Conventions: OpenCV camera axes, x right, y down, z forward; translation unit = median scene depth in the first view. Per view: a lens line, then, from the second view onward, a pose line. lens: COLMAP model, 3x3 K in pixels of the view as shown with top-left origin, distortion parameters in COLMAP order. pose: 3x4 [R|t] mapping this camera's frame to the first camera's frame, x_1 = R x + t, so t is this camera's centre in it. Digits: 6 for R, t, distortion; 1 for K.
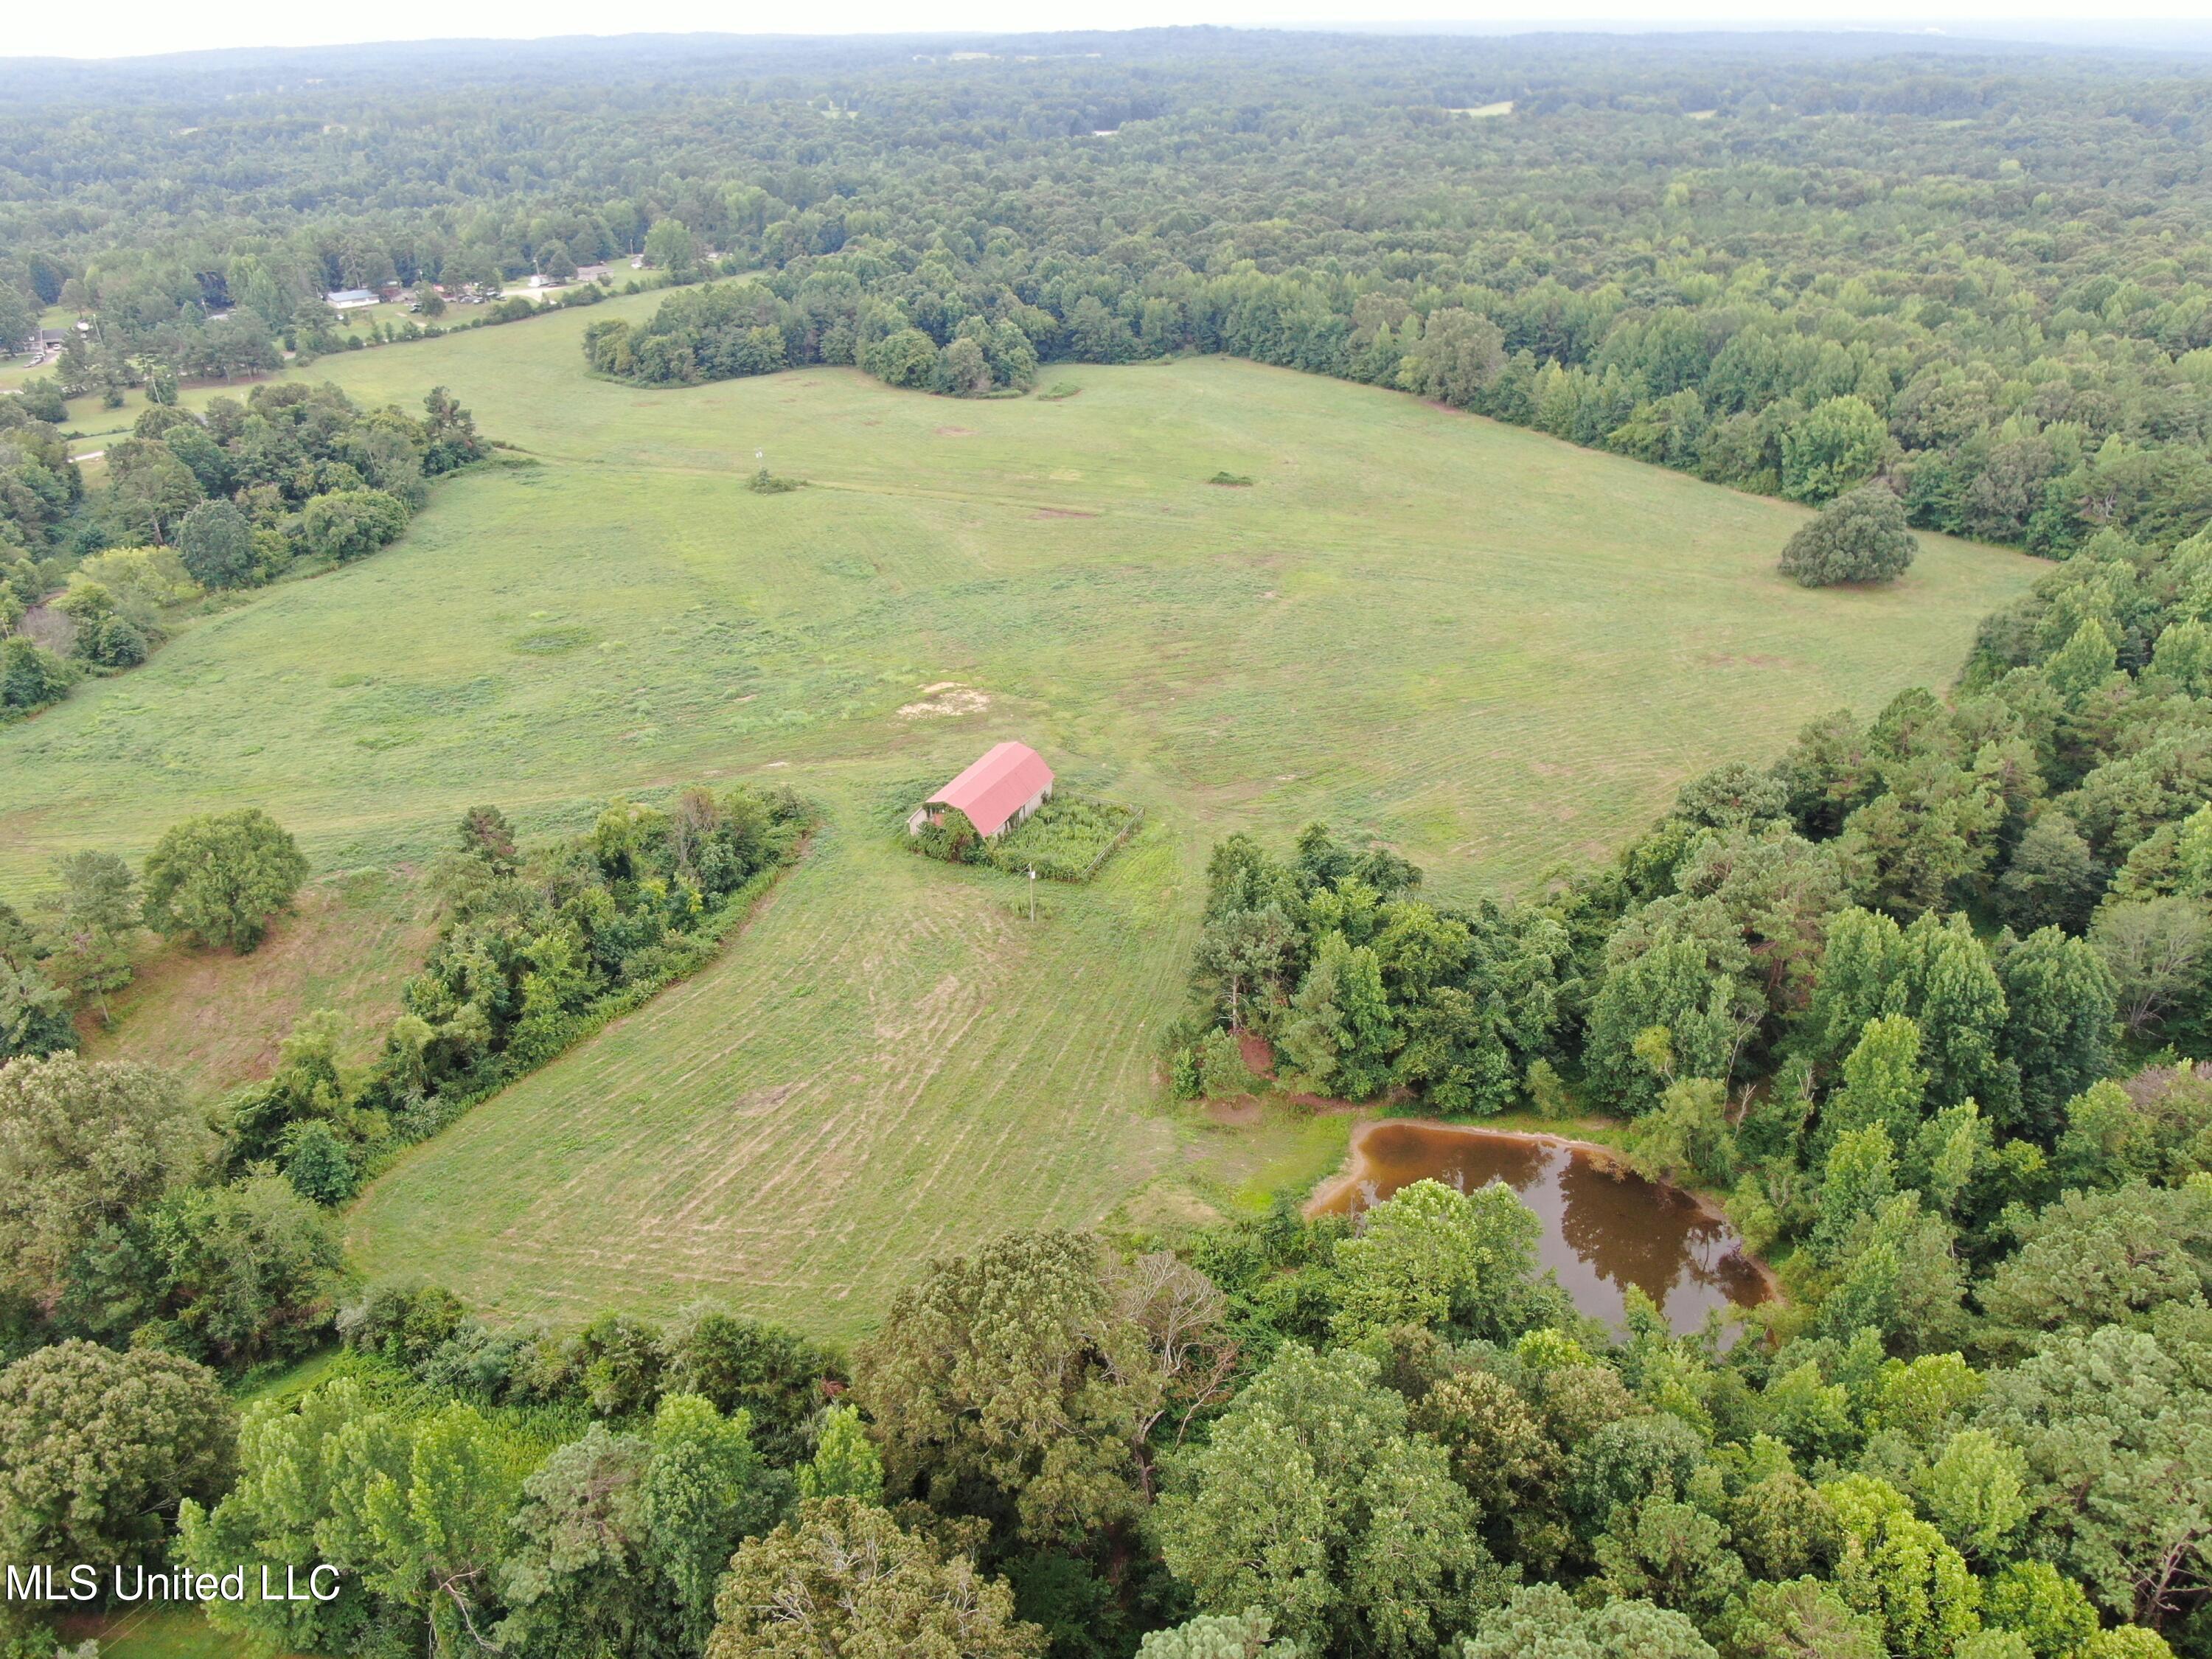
lens RADIAL K [[1592.9, 0, 1105.1], [0, 1592.9, 835.9], [0, 0, 1]] dist [-0.012569, 0.004064]
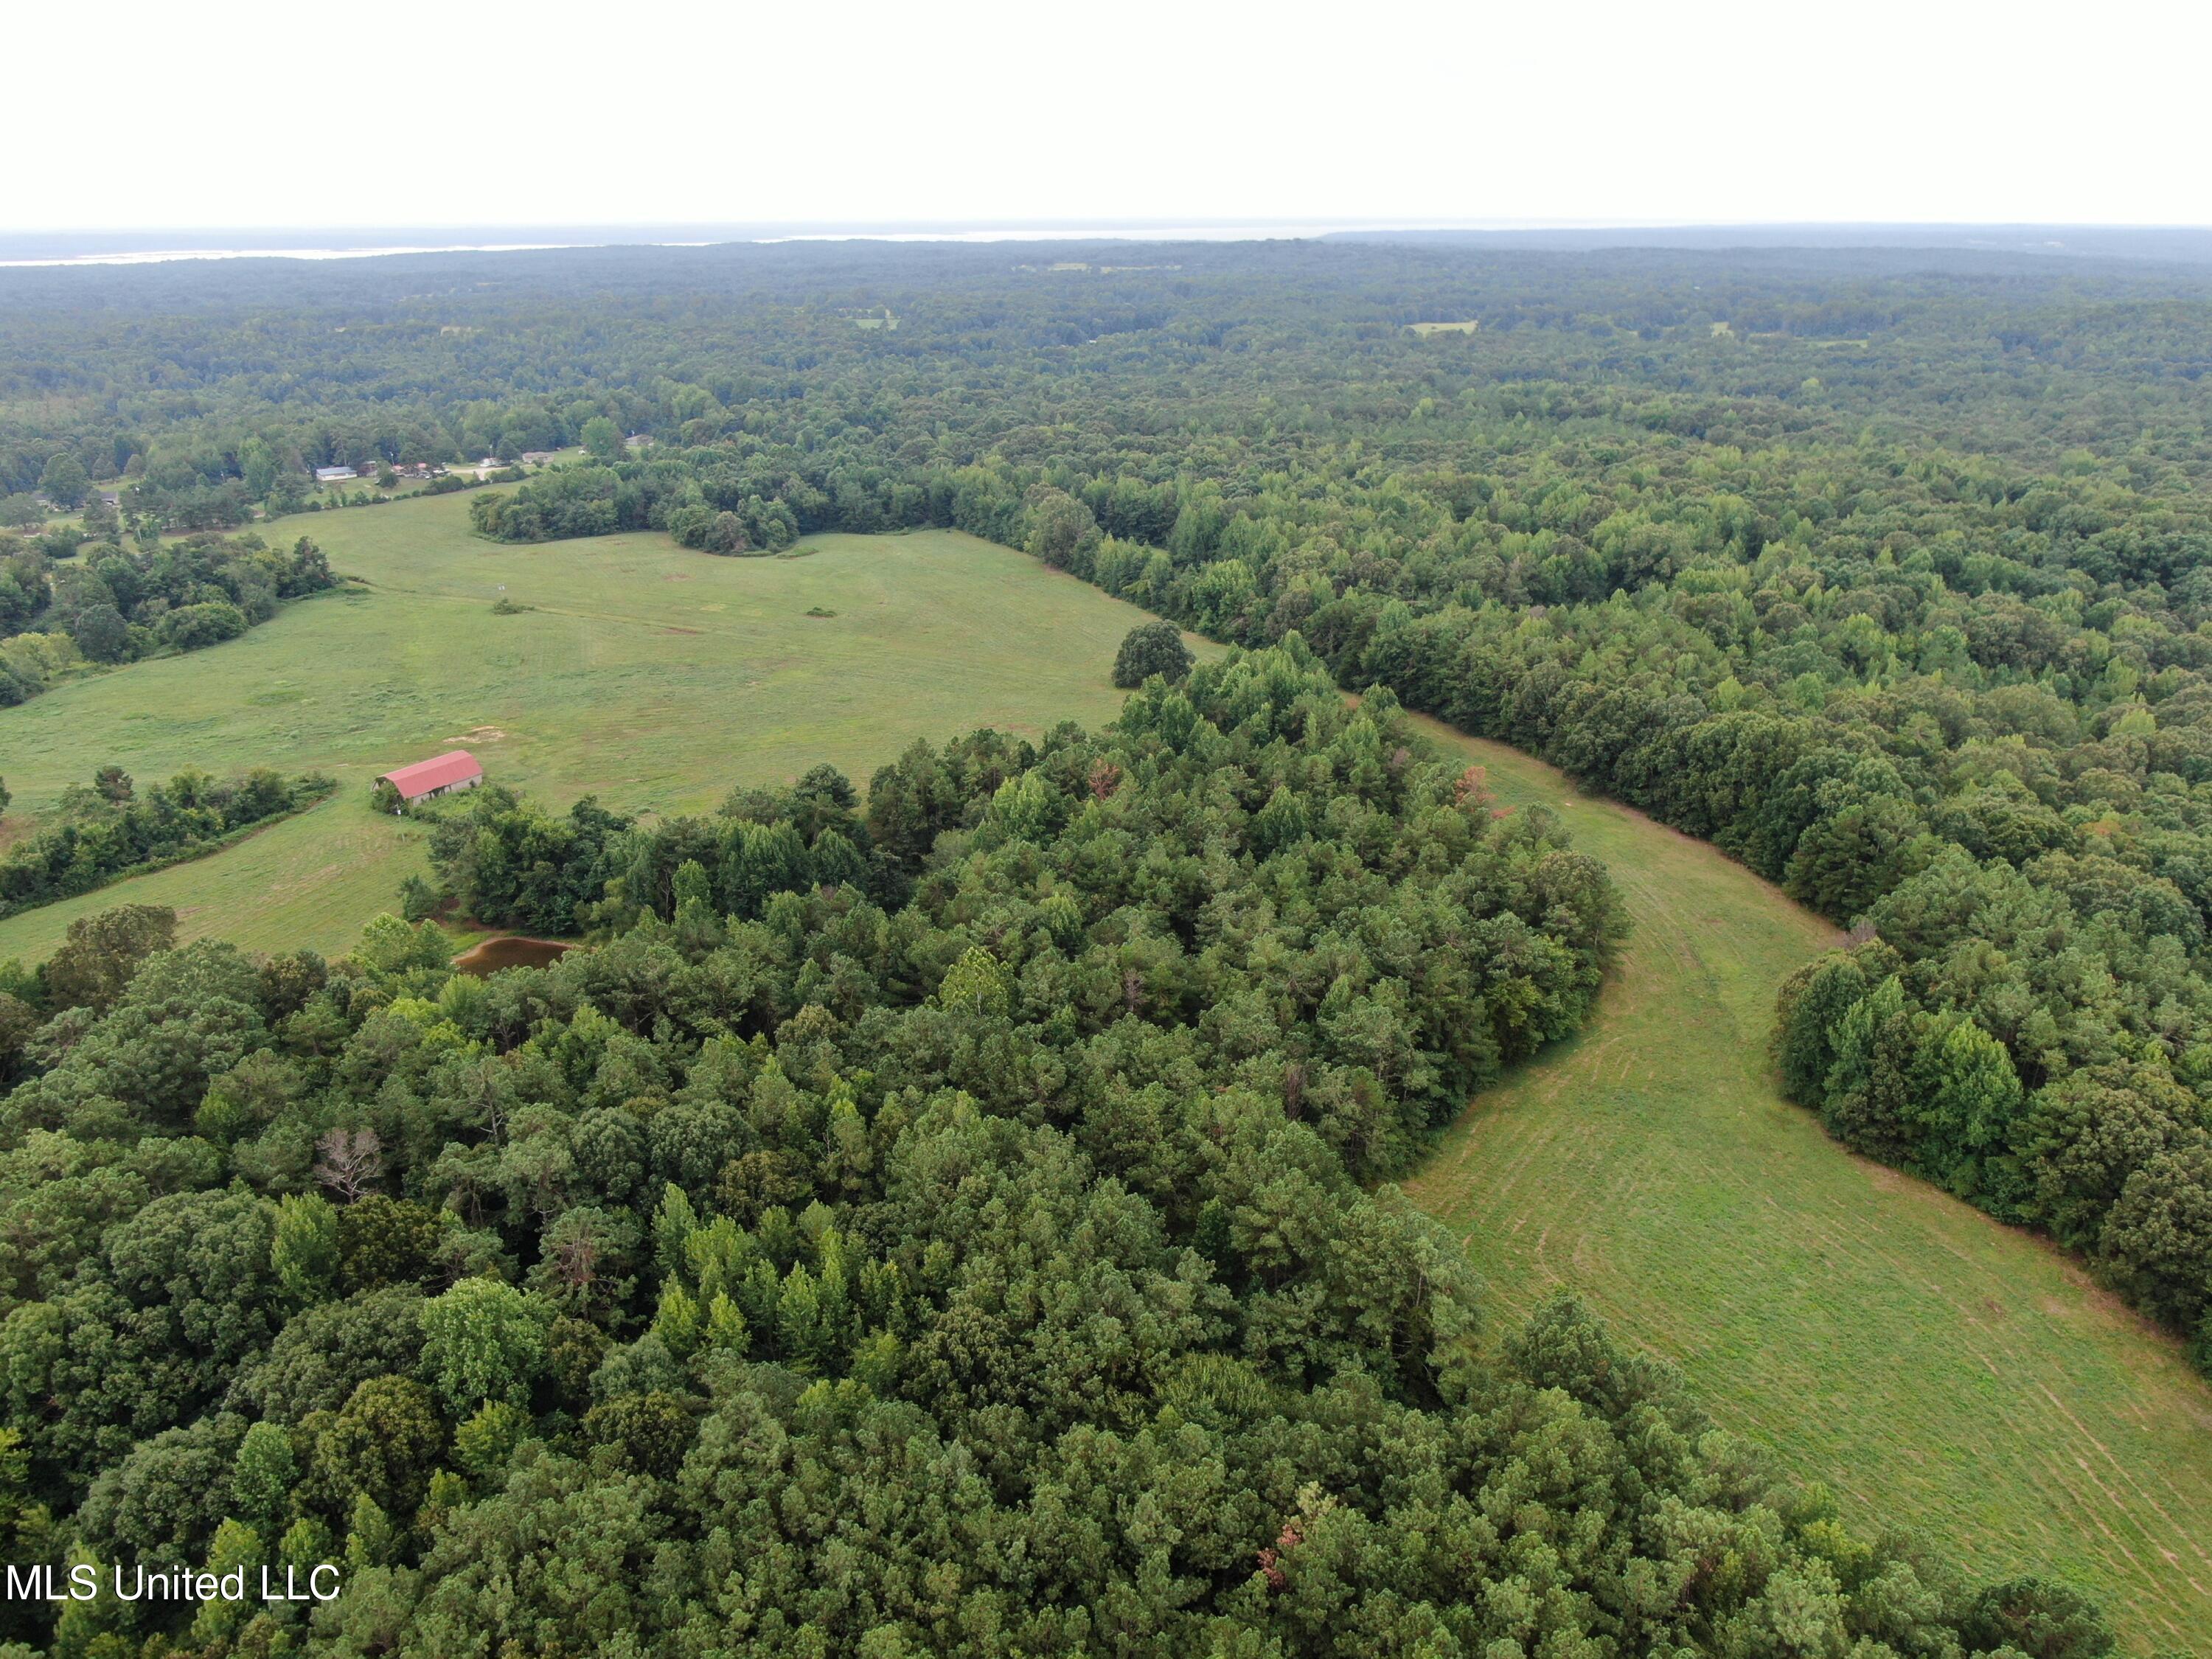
lens RADIAL K [[1592.9, 0, 1105.1], [0, 1592.9, 835.9], [0, 0, 1]] dist [-0.012569, 0.004064]
pose [[0.995391, 0.037946, -0.088070, 0.341194], [-0.047250, 0.993234, -0.106082, 0.077446], [0.083449, 0.109754, 0.990450, -0.243826]]
